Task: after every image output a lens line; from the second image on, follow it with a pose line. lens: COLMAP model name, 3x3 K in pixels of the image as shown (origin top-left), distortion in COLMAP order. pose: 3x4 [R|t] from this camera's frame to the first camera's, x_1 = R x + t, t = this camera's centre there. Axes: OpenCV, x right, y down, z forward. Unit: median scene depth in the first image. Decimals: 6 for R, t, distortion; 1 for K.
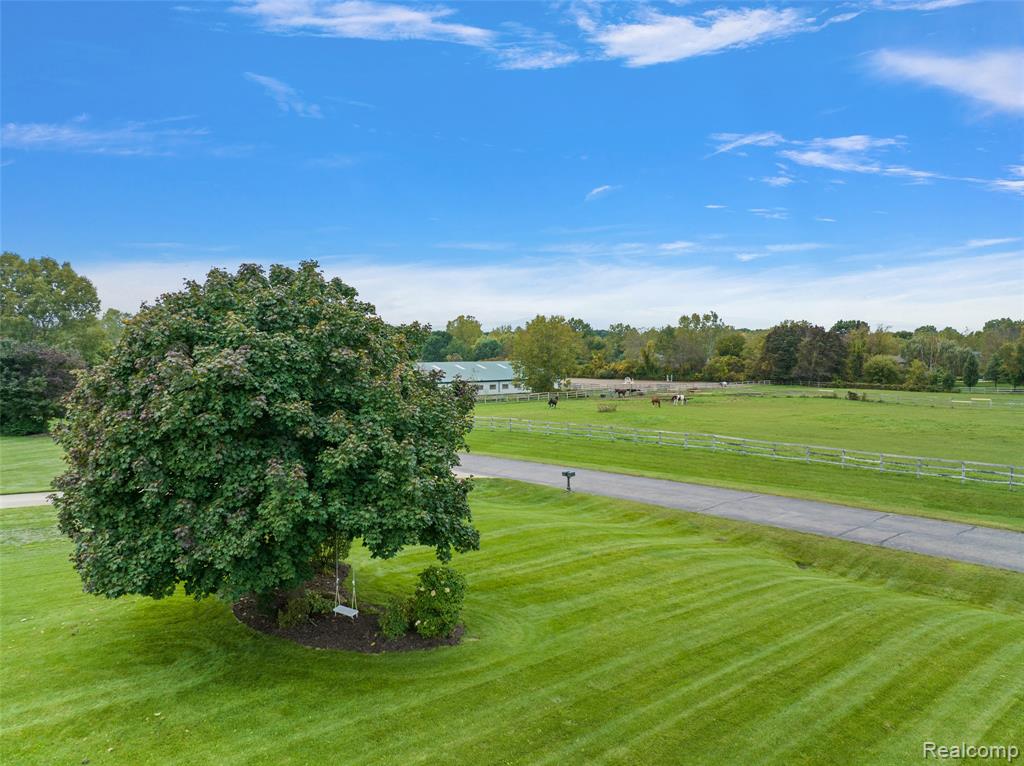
lens RADIAL K [[735.4, 0, 514.6], [0, 735.4, 382.0], [0, 0, 1]] dist [-0.032330, -0.007460]
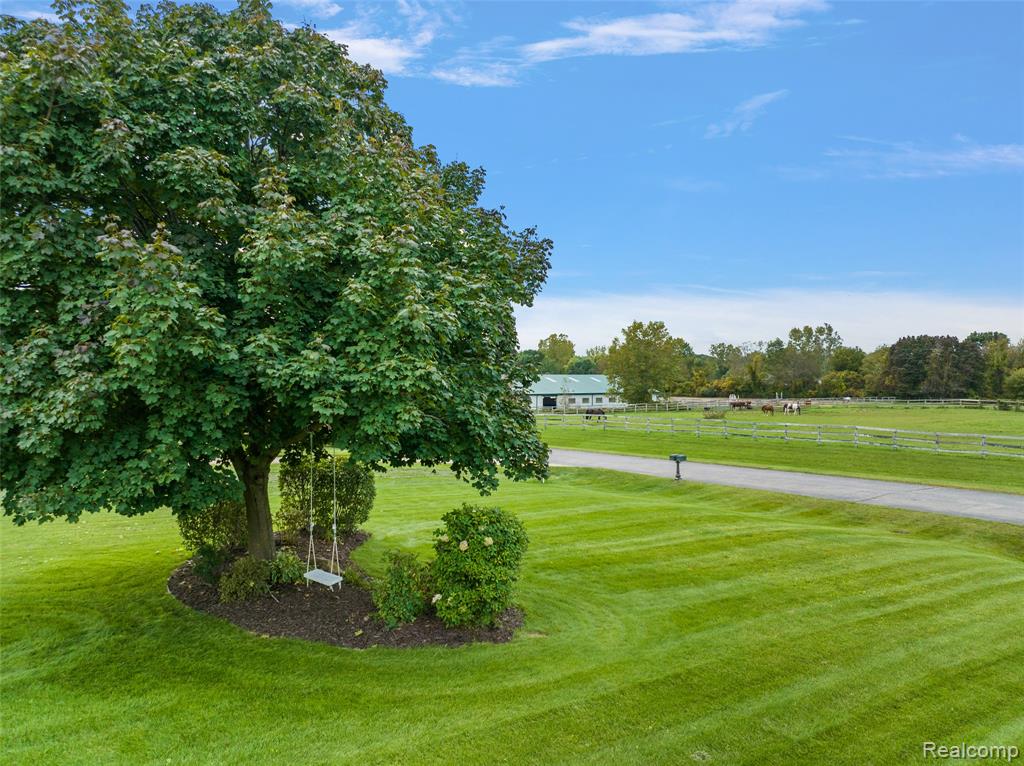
lens RADIAL K [[735.4, 0, 514.6], [0, 735.4, 382.0], [0, 0, 1]] dist [-0.032330, -0.007460]
pose [[0.991803, 0.000455, -0.127779, -0.000433], [-0.006284, 0.998957, -0.045217, 0.150139], [0.127625, 0.045649, 0.990771, 0.353072]]
